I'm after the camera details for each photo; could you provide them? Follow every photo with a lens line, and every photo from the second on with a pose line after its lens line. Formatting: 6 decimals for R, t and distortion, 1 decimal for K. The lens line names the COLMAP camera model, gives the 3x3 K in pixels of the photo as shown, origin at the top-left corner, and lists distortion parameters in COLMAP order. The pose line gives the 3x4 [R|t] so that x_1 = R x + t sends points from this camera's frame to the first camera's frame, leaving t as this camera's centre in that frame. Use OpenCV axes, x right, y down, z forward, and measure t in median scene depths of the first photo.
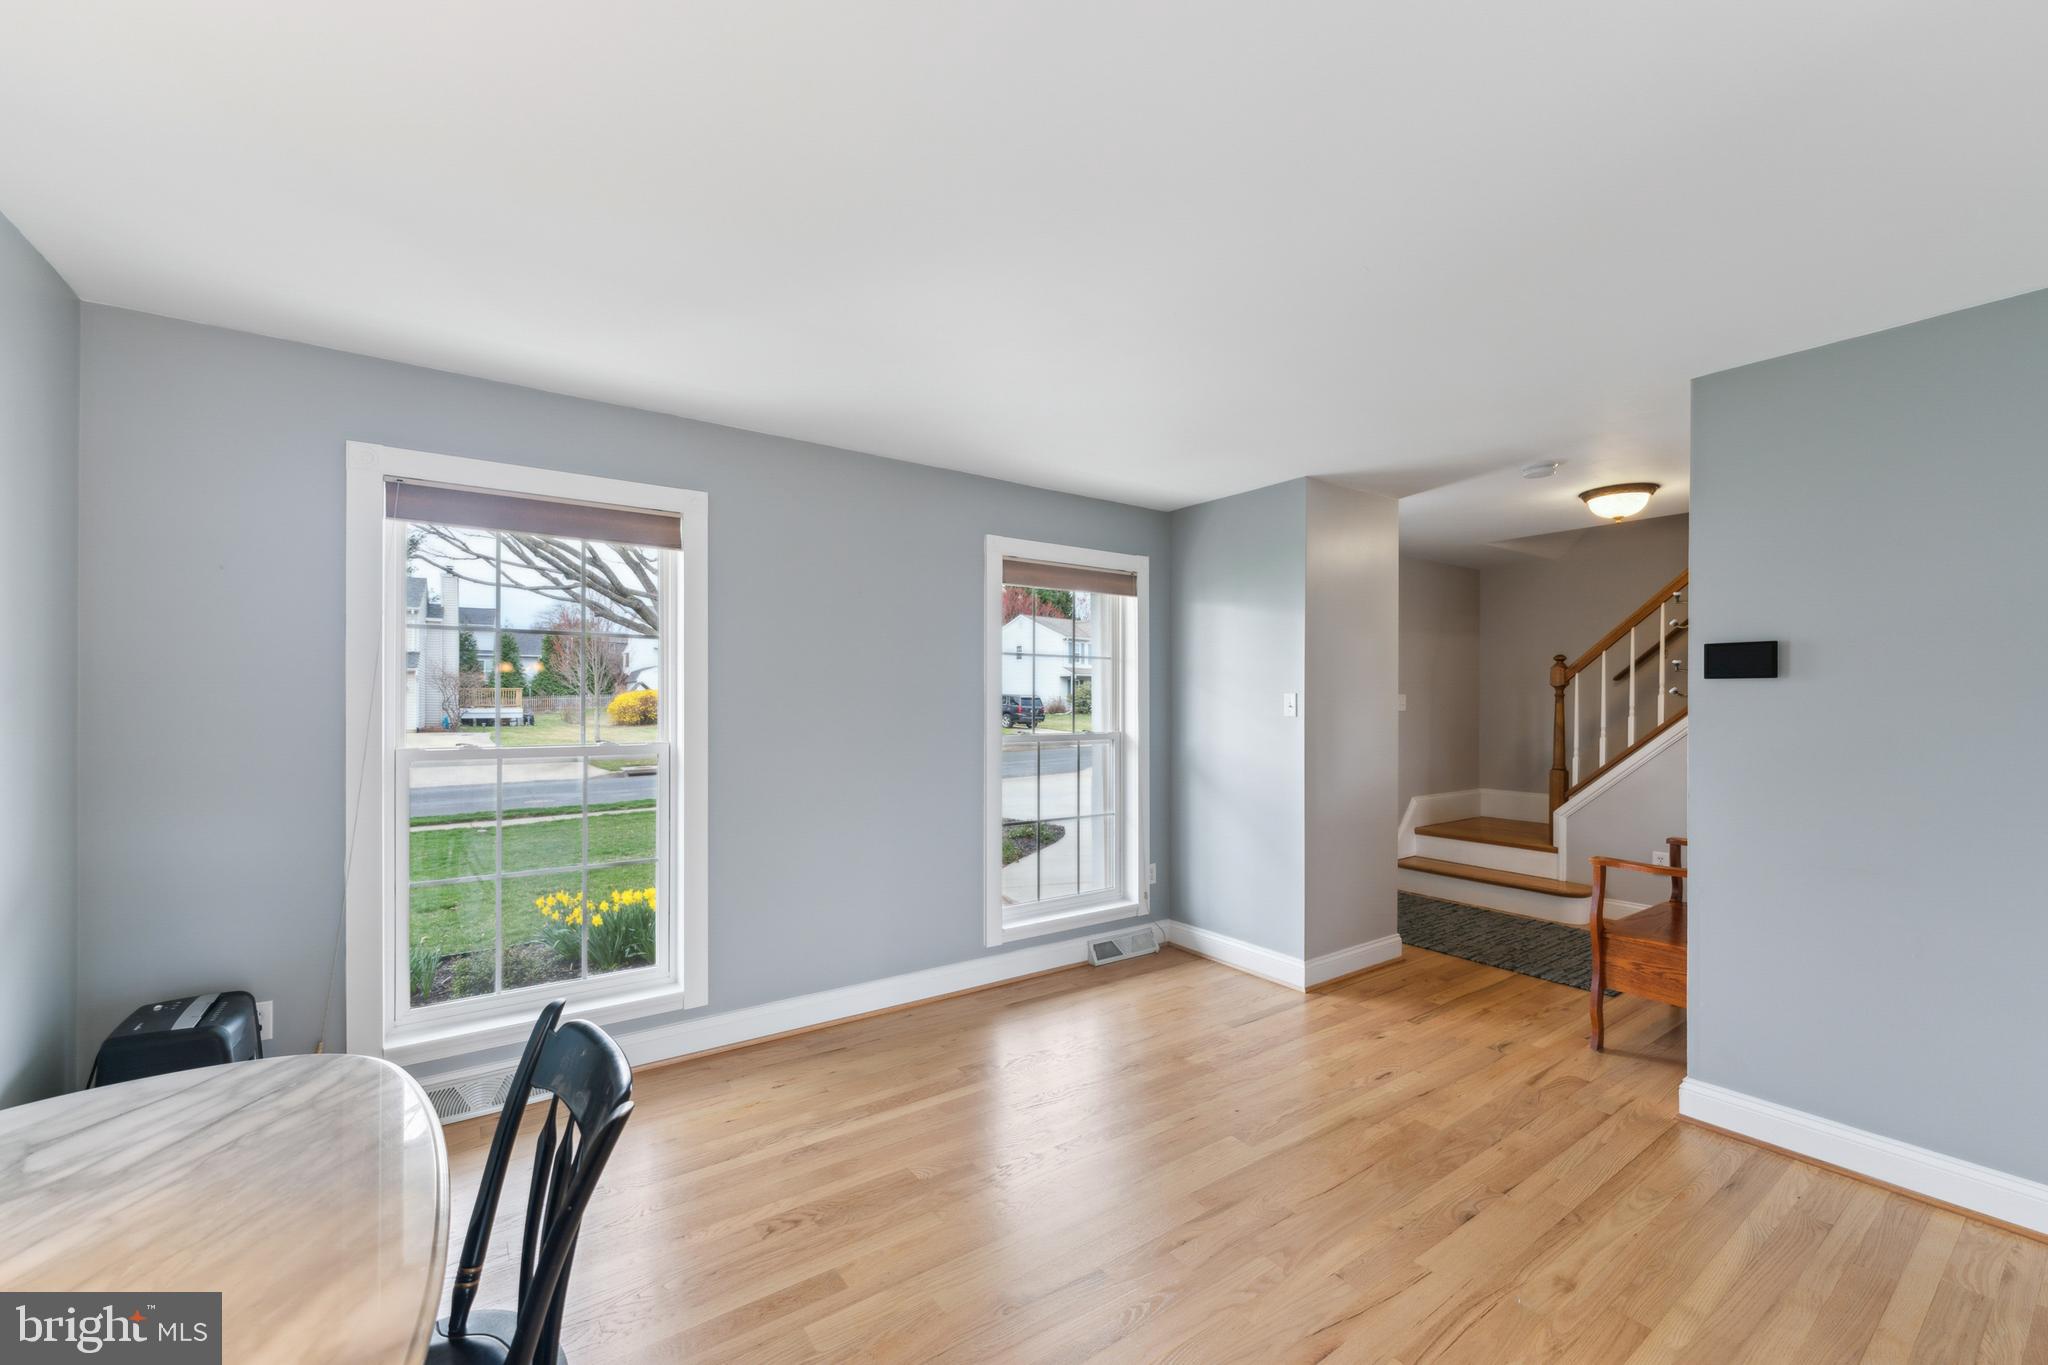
lens RADIAL K [[836.8, 0, 1025.3], [0, 836.8, 698.2], [0, 0, 1]] dist [0.000724, 0.000071]
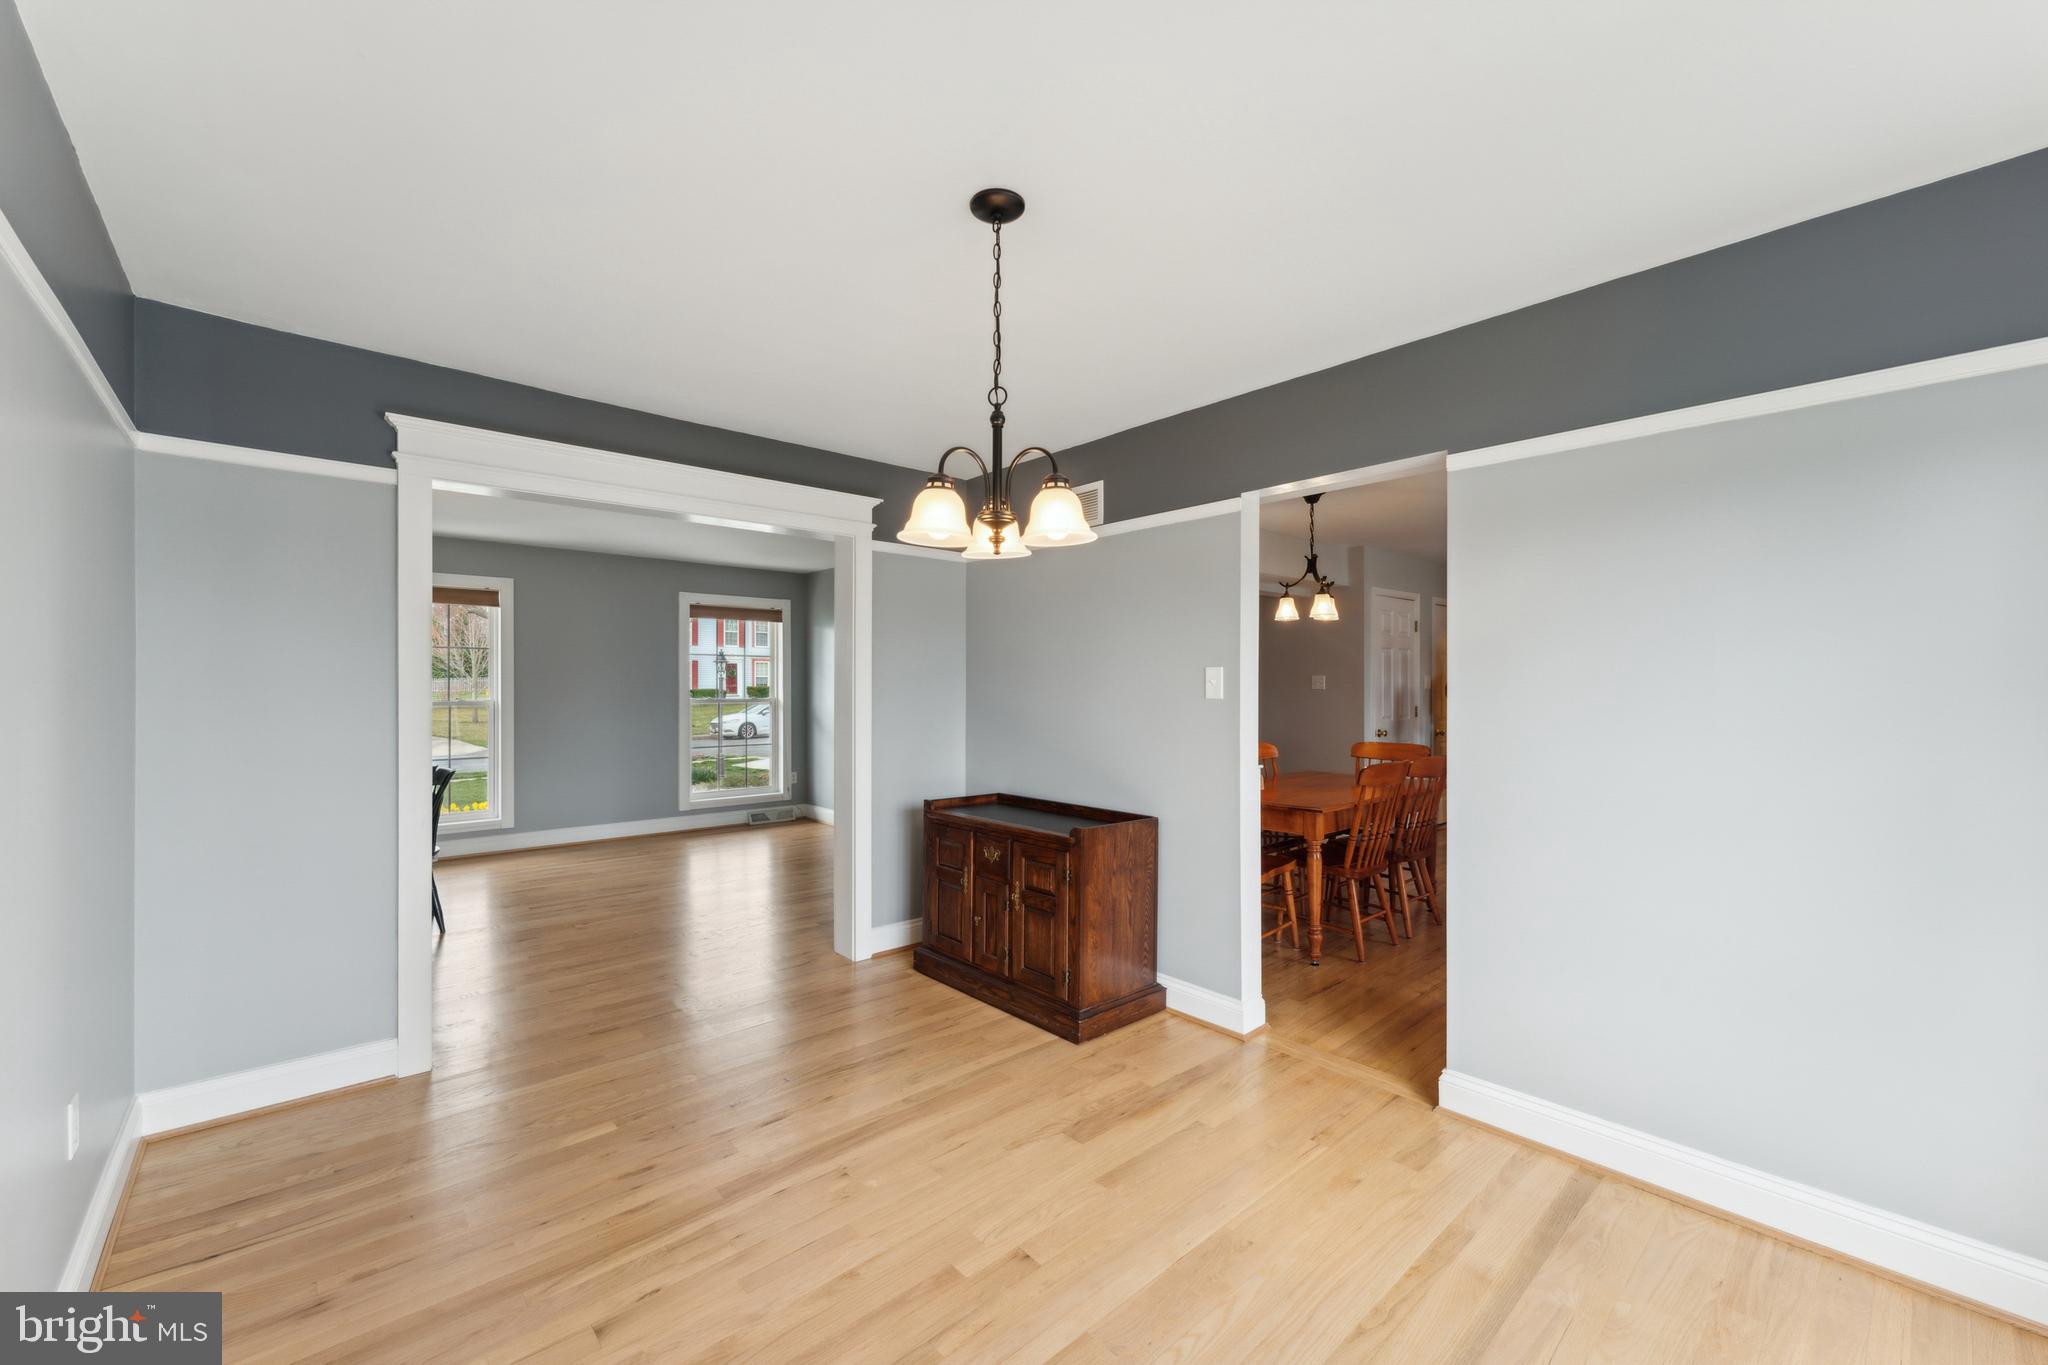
lens RADIAL K [[827.8, 0, 1028.3], [0, 827.8, 688.7], [0, 0, 1]] dist [0.001303, 0.000256]
pose [[0.993525, 0.000187, 0.113613, 0.458192], [-0.001323, 0.999950, 0.009928, 0.001209], [-0.113605, -0.010014, 0.993476, -0.826929]]
